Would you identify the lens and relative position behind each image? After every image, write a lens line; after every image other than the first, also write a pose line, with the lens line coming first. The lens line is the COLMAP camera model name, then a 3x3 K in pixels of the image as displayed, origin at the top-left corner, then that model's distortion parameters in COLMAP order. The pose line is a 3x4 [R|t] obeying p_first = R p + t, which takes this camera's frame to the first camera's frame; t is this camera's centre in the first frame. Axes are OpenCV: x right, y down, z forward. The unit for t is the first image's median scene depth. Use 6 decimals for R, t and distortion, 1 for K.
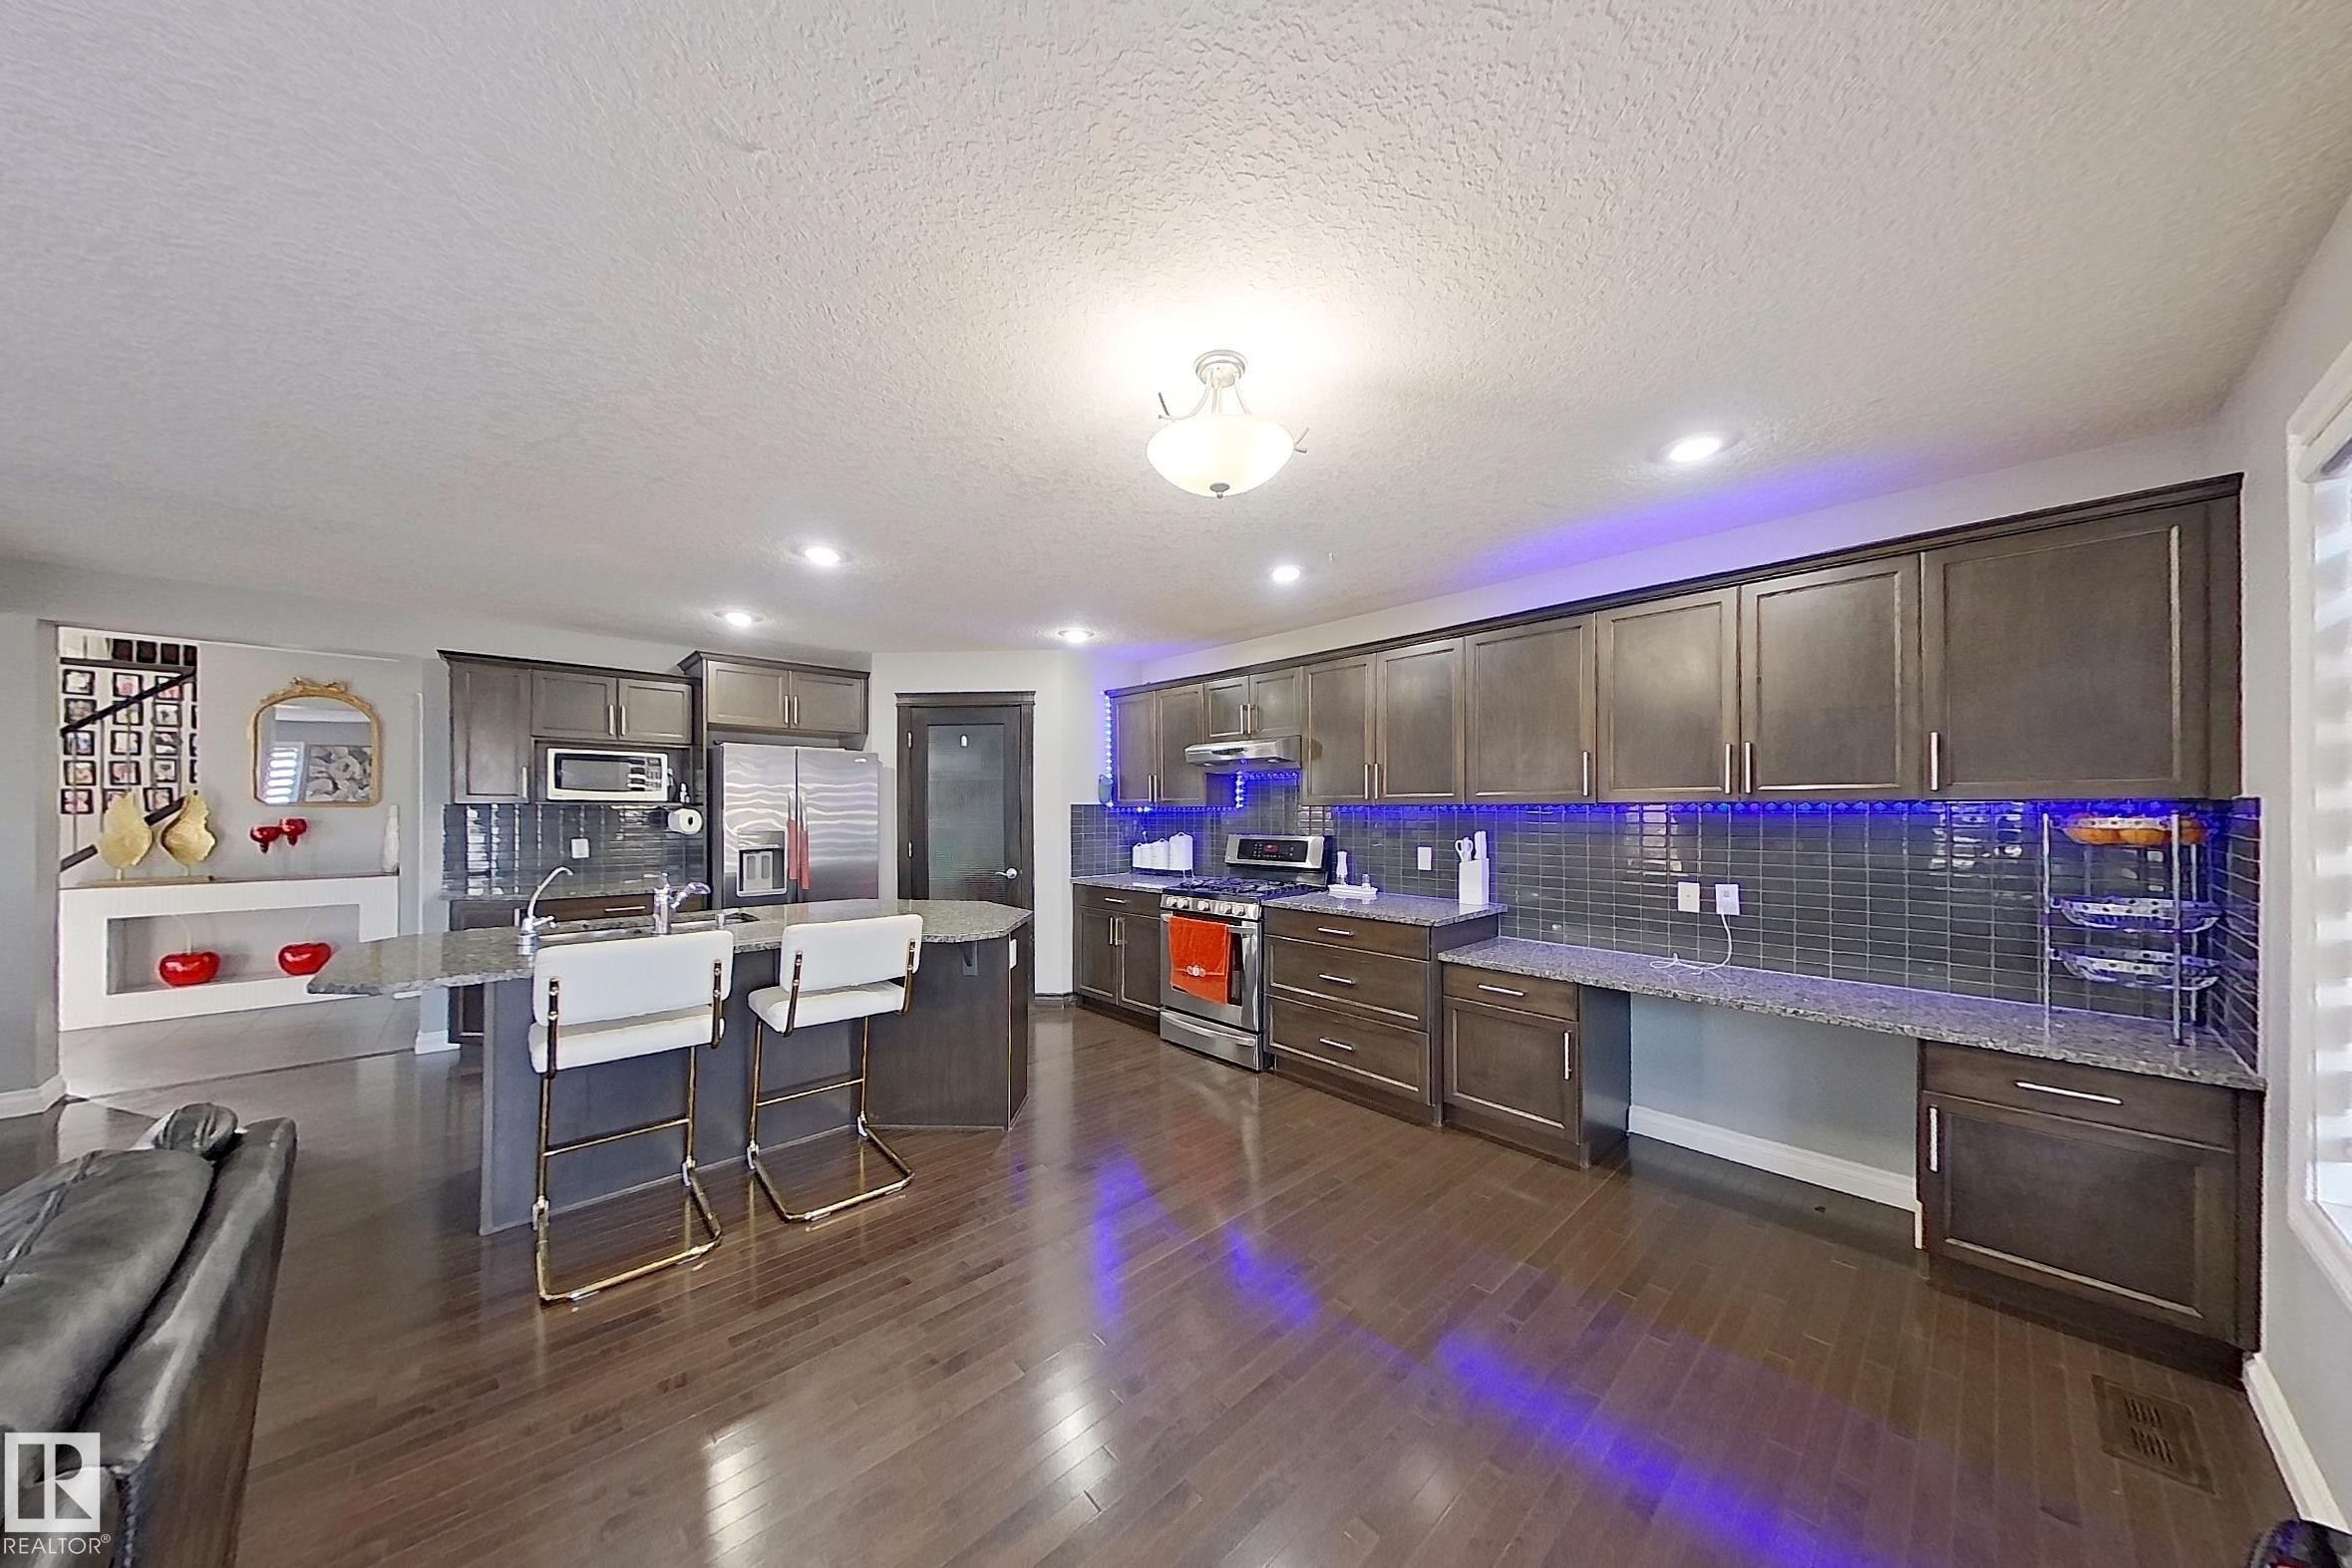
lens RADIAL K [[748.1, 0, 1175.8], [0, 748.1, 810.8], [0, 0, 1]] dist [-0.000538, -0.000169]
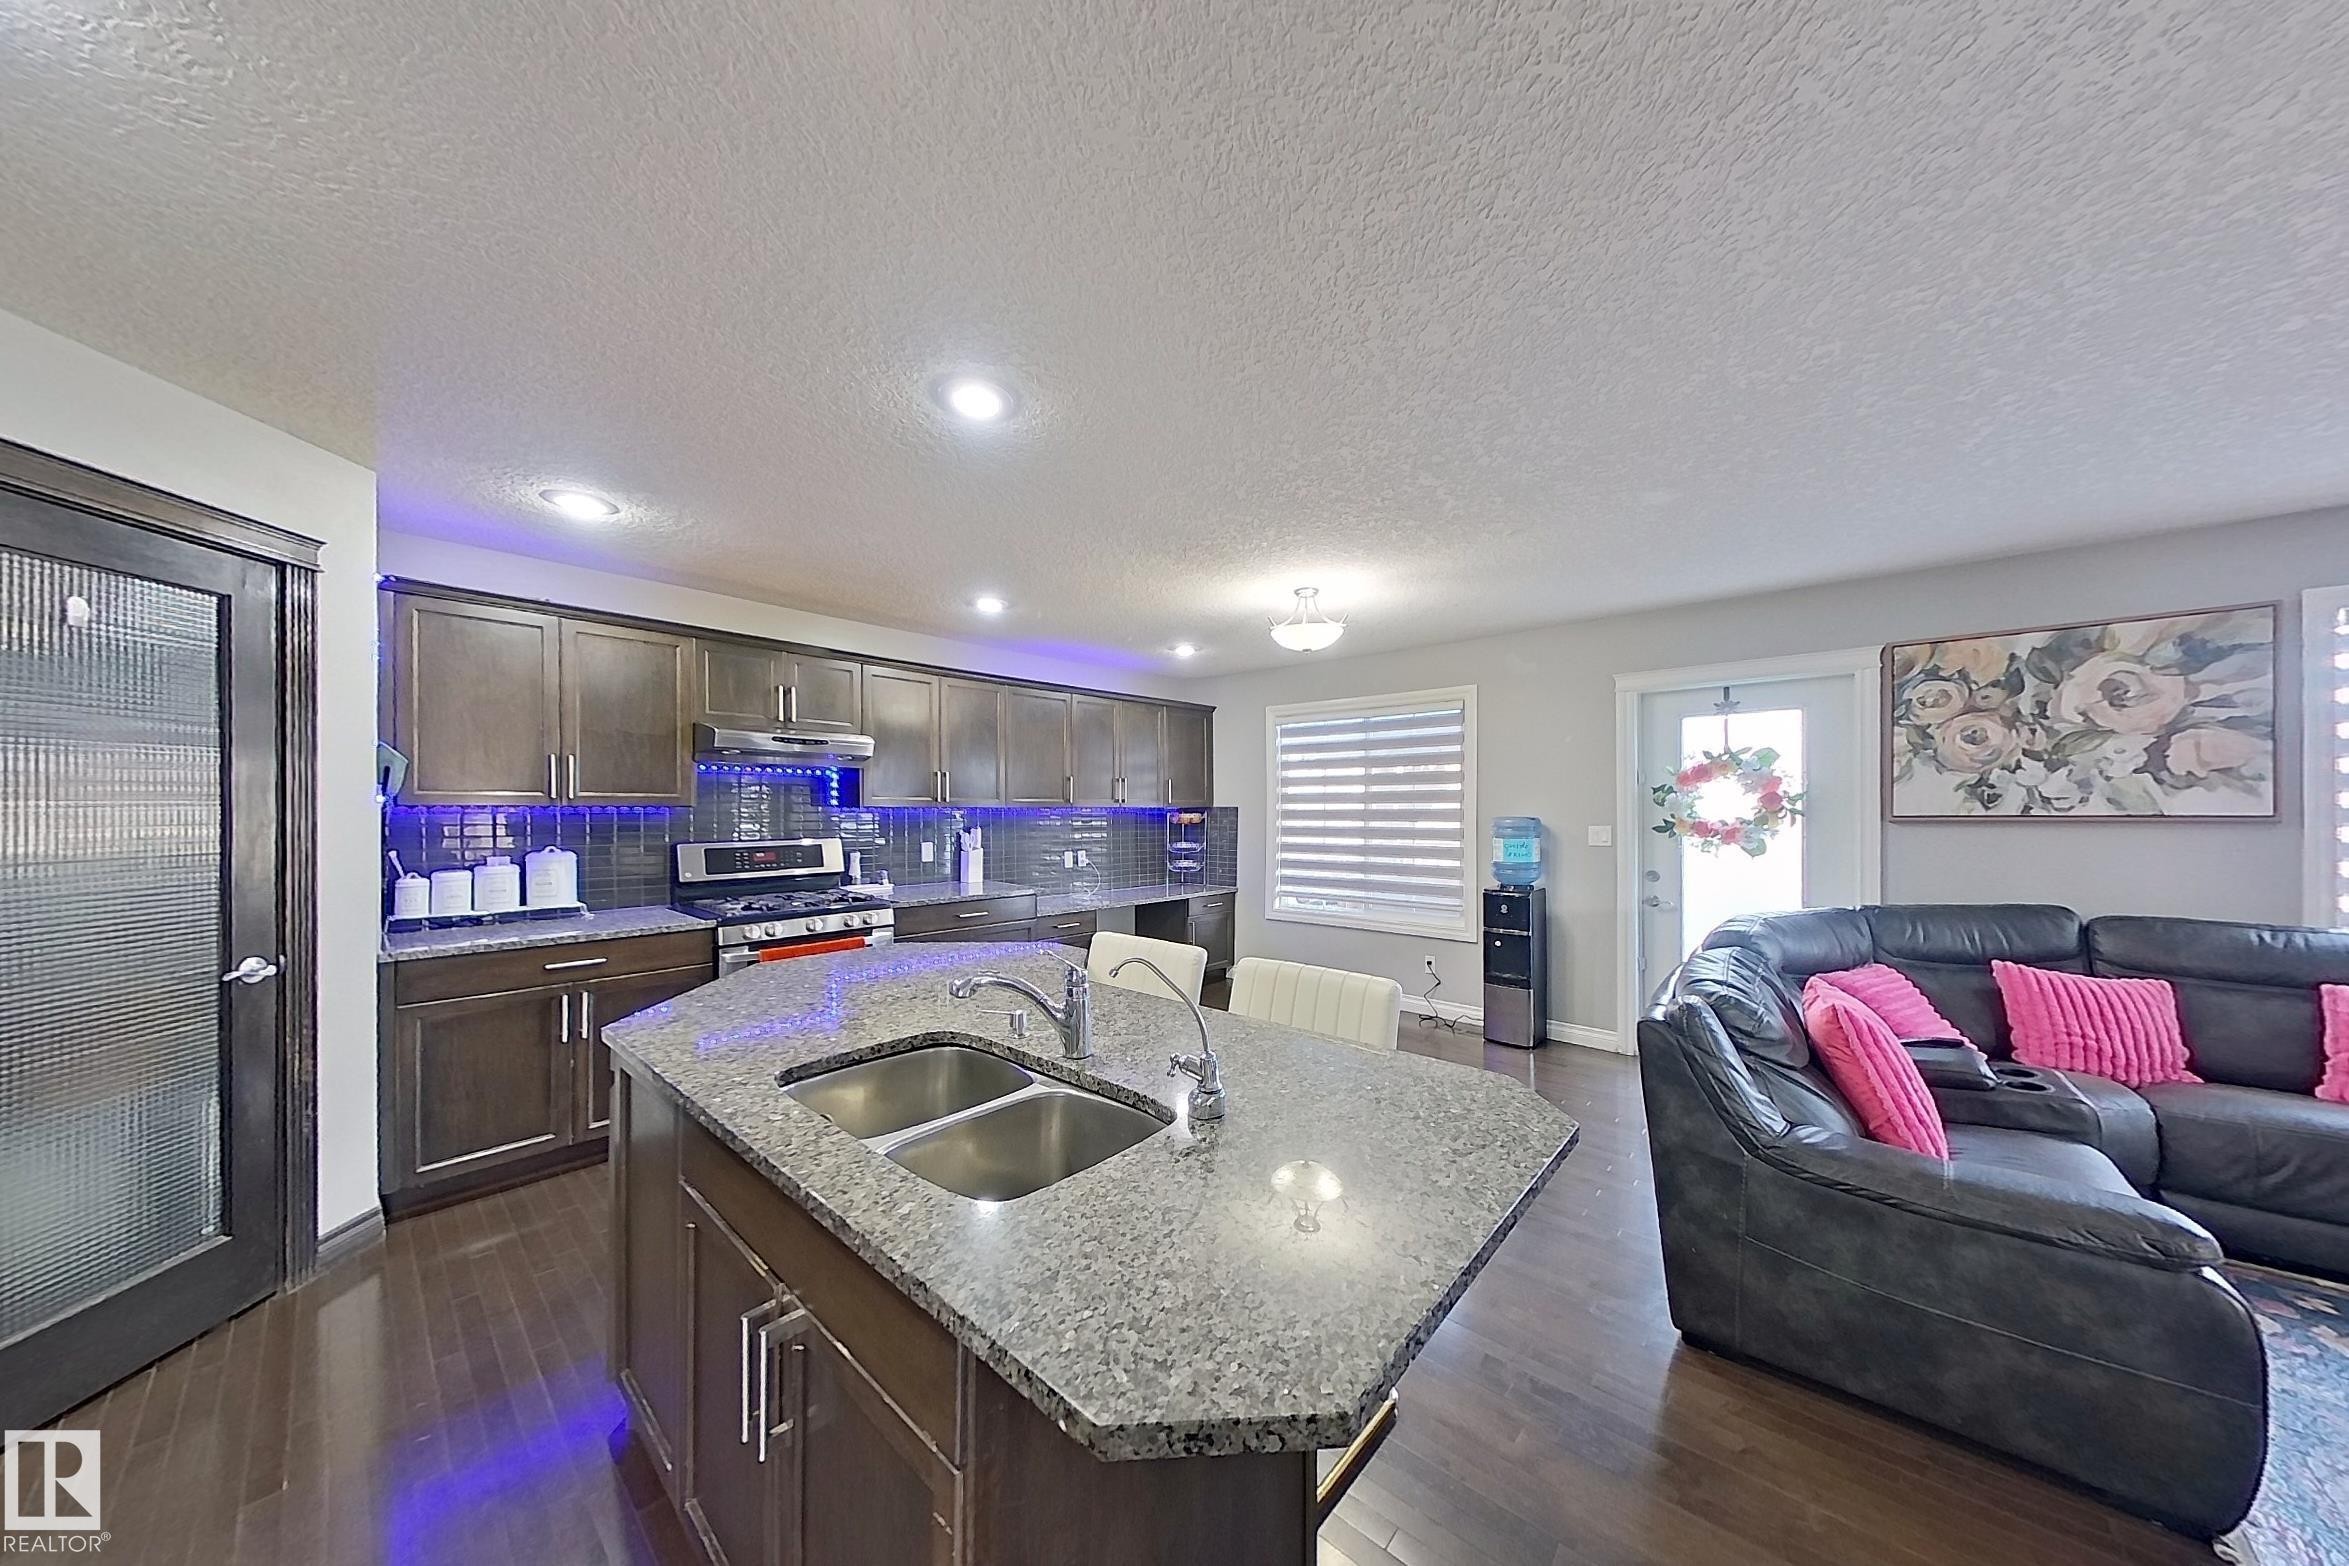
lens RADIAL K [[747.2, 0, 1174.3], [0, 747.2, 809.8], [0, 0, 1]] dist [-0.000538, -0.000169]
pose [[-0.104699, 0.012514, 0.994425, -0.774827], [0.006623, 0.999907, -0.011886, 0.011727], [-0.994482, 0.005342, -0.104772, 0.647379]]
